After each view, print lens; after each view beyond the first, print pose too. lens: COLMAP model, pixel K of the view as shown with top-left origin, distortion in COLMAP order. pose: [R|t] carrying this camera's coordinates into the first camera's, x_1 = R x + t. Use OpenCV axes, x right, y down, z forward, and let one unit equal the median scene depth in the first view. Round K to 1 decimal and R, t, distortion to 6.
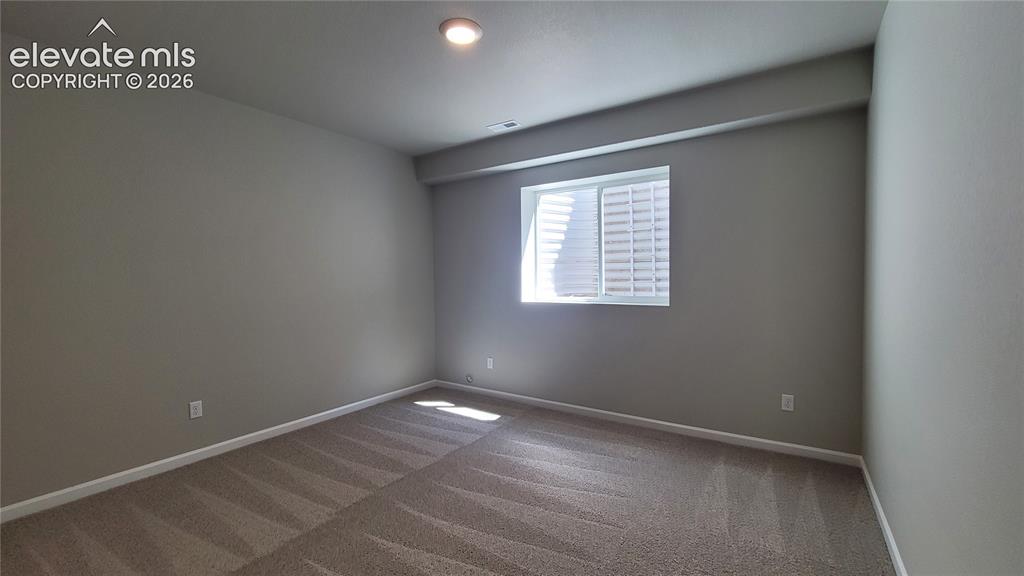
lens RADIAL K [[415.0, 0, 517.8], [0, 415.0, 283.4], [0, 0, 1]] dist [0.000195, 0.000122]
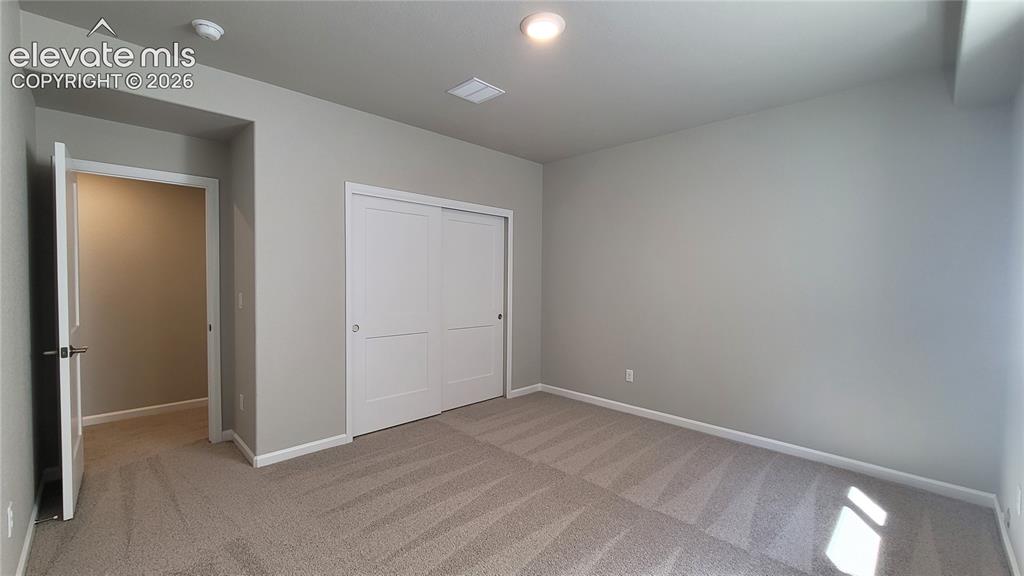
lens RADIAL K [[415.0, 0, 516.1], [0, 415.0, 288.6], [0, 0, 1]] dist [0.000195, 0.000122]
pose [[-0.185504, 0.041422, -0.981770, 0.531708], [-0.022036, 0.998685, 0.046299, -0.034341], [0.982396, 0.030223, -0.184347, 0.724897]]
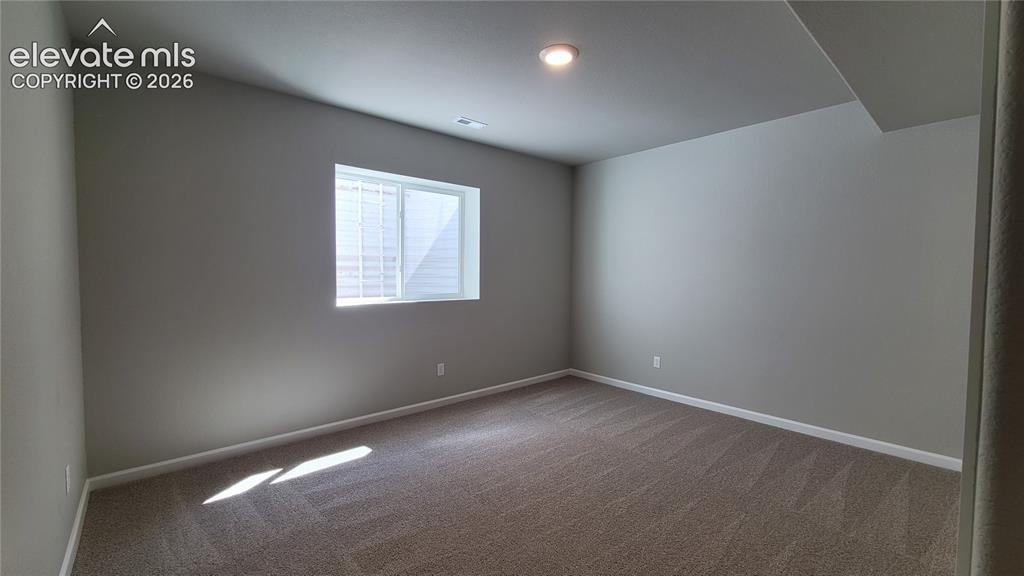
lens RADIAL K [[415.0, 0, 513.2], [0, 415.0, 290.4], [0, 0, 1]] dist [0.000195, 0.000122]
pose [[0.242751, -0.036299, 0.969409, -0.804399], [0.006714, 0.999339, 0.035739, -0.016655], [-0.970065, -0.002167, 0.242834, 0.550916]]
